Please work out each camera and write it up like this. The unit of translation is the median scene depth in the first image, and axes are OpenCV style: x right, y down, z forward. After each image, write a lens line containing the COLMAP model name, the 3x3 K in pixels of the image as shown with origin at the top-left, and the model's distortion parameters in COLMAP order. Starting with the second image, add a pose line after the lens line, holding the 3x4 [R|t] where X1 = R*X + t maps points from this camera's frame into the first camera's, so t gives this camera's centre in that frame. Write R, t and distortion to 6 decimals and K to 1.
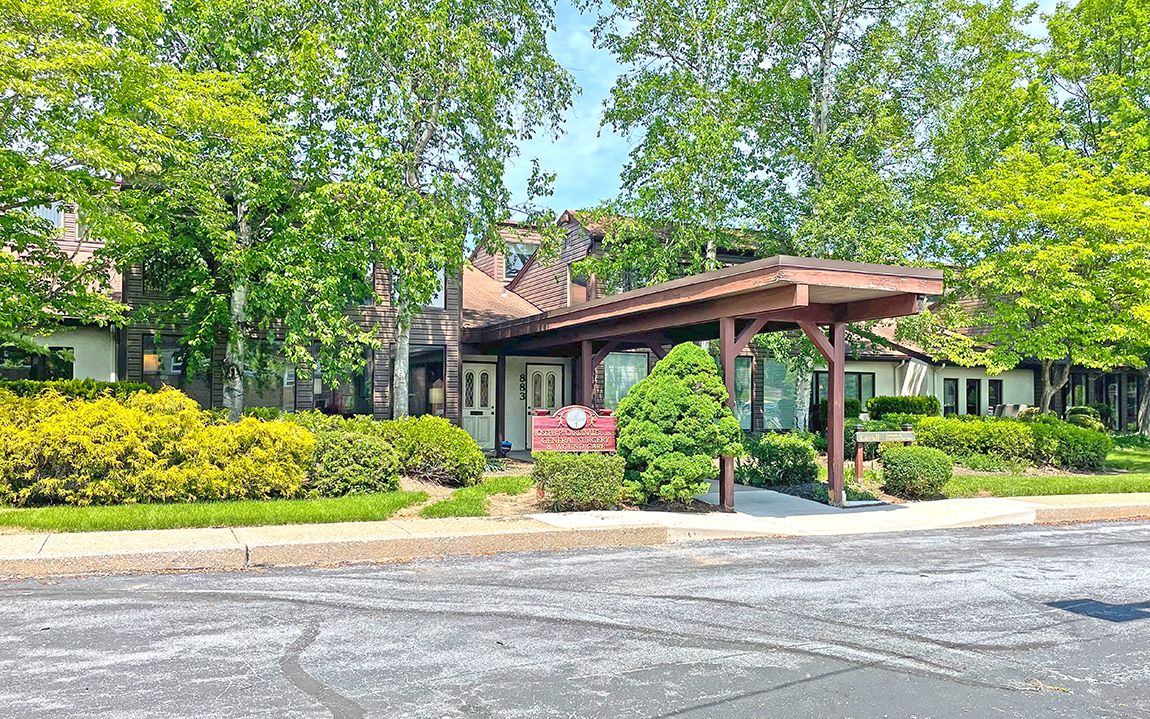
lens RADIAL K [[947.5, 0, 628.3], [0, 947.5, 388.9], [0, 0, 1]] dist [0.100244, -0.111966]
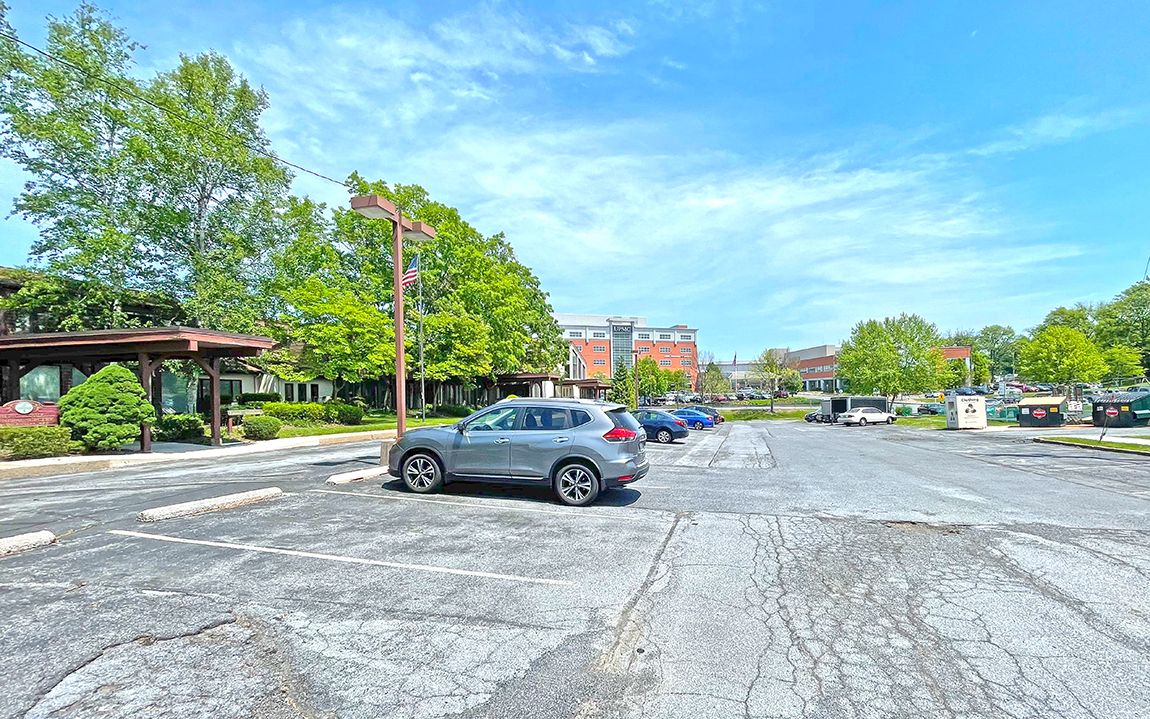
lens RADIAL K [[511.0, 0, 633.0], [0, 511.0, 404.8], [0, 0, 1]] dist [-0.001485, -0.000228]
pose [[0.621697, -0.026502, 0.782810, -0.082253], [0.000566, 0.999442, 0.033386, -0.003095], [-0.783258, -0.020313, 0.621365, -0.385753]]
